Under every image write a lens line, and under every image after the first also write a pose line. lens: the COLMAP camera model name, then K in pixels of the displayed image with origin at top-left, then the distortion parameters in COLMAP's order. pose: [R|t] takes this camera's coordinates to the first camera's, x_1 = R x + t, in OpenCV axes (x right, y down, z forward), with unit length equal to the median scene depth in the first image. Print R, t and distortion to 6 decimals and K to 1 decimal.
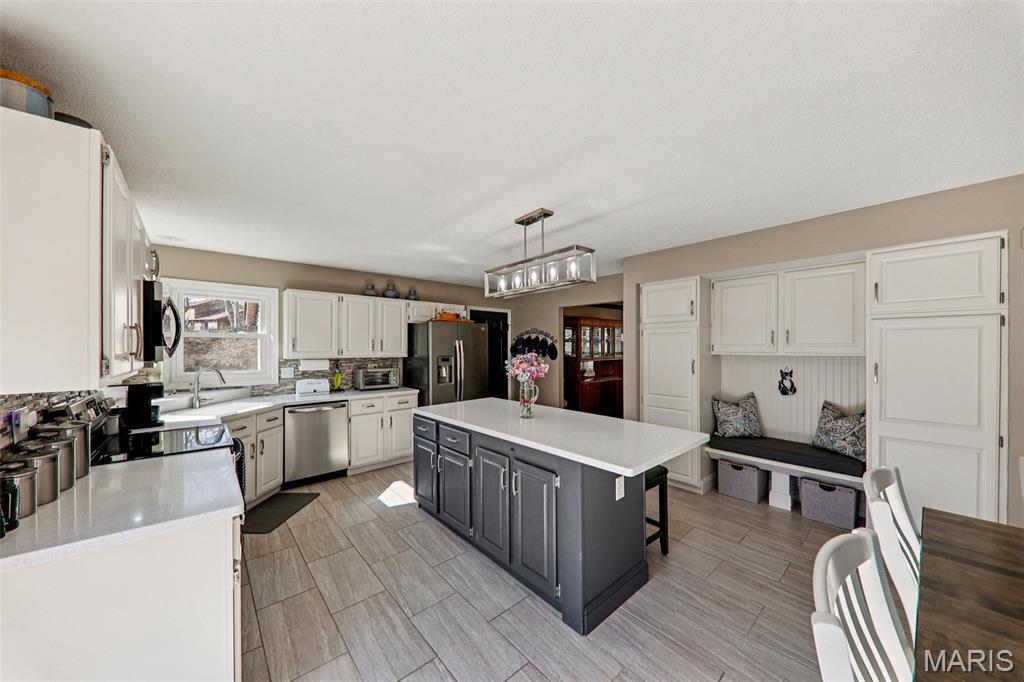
lens RADIAL K [[355.1, 0, 515.8], [0, 355.1, 344.5], [0, 0, 1]] dist [0.007904, -0.005237]
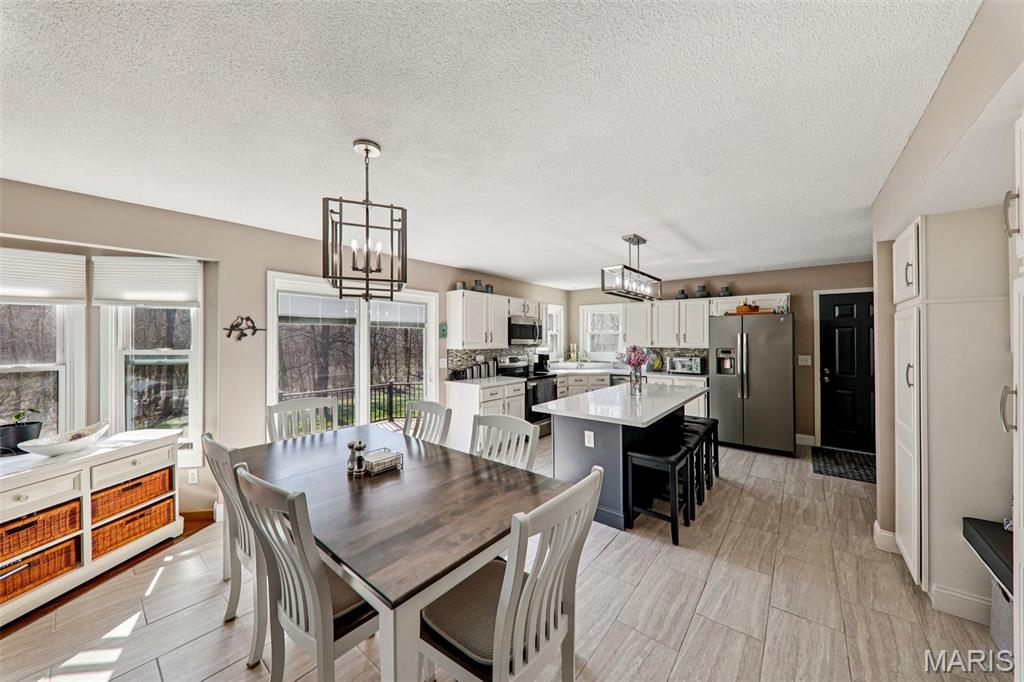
lens RADIAL K [[355.1, 0, 508.2], [0, 355.1, 337.2], [0, 0, 1]] dist [0.007904, -0.005237]
pose [[0.151552, -0.002018, -0.988447, 0.946657], [0.004793, 0.999988, -0.001307, -0.003457], [0.988438, -0.004540, 0.151560, 0.263722]]
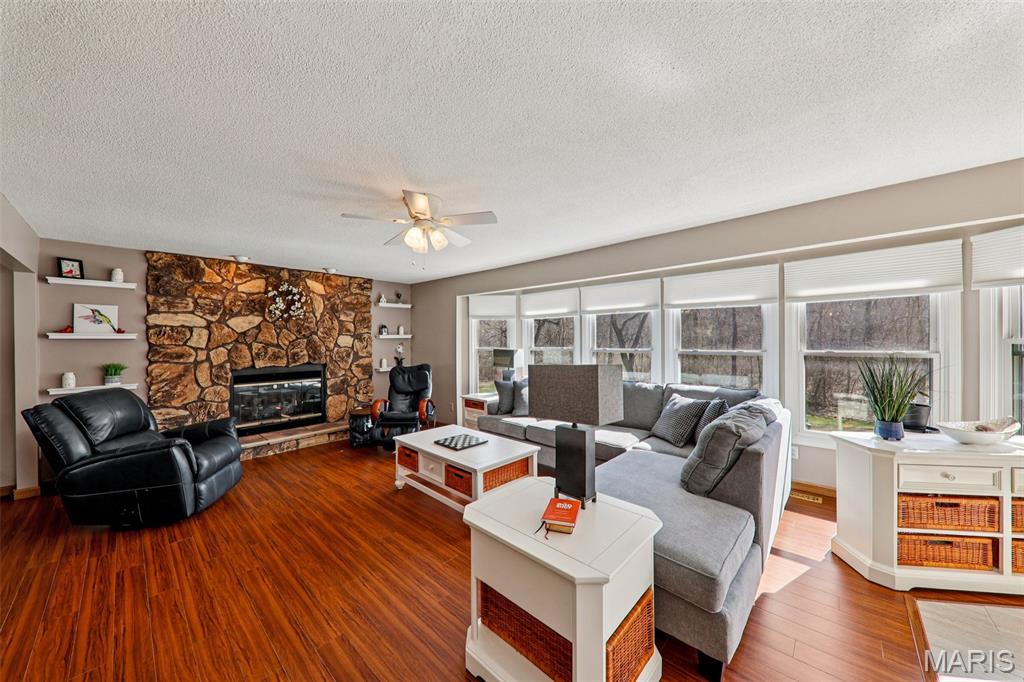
lens RADIAL K [[355.1, 0, 516.8], [0, 355.1, 342.6], [0, 0, 1]] dist [0.007904, -0.005237]
pose [[-0.994629, 0.013673, -0.102597, 1.032274], [0.013368, 0.999904, 0.003656, 0.014192], [0.102637, 0.002264, -0.994716, 0.100380]]
